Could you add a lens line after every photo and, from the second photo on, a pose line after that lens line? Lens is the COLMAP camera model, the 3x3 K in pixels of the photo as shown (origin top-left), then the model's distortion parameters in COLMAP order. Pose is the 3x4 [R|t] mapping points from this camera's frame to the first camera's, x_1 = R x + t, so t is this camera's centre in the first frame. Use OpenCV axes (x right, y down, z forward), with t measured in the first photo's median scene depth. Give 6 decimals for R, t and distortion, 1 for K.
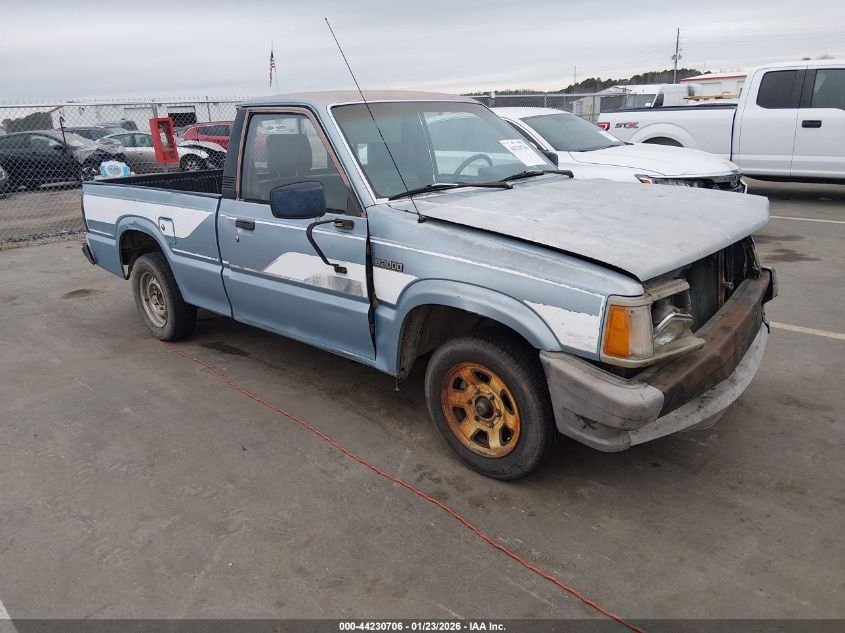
lens RADIAL K [[654.6, 0, 422.5], [0, 654.6, 316.5], [0, 0, 1]] dist [0.118607, -0.190447]
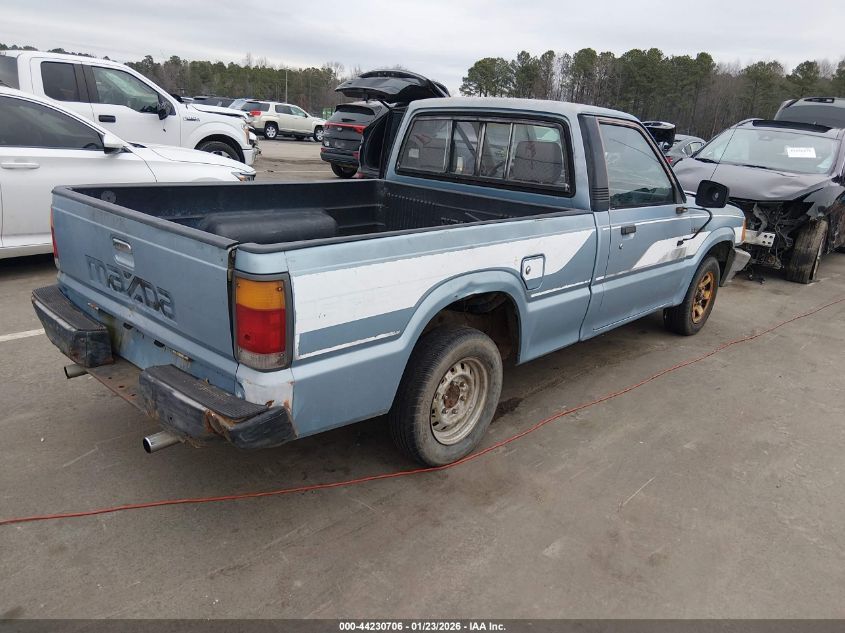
lens RADIAL K [[654.6, 0, 422.5], [0, 654.6, 316.5], [0, 0, 1]] dist [0.118607, -0.190447]
pose [[-0.055408, -0.245169, 0.967896, -1.192270], [0.217710, 0.943094, 0.251350, -0.319219], [-0.974440, 0.224647, 0.001120, 1.235314]]
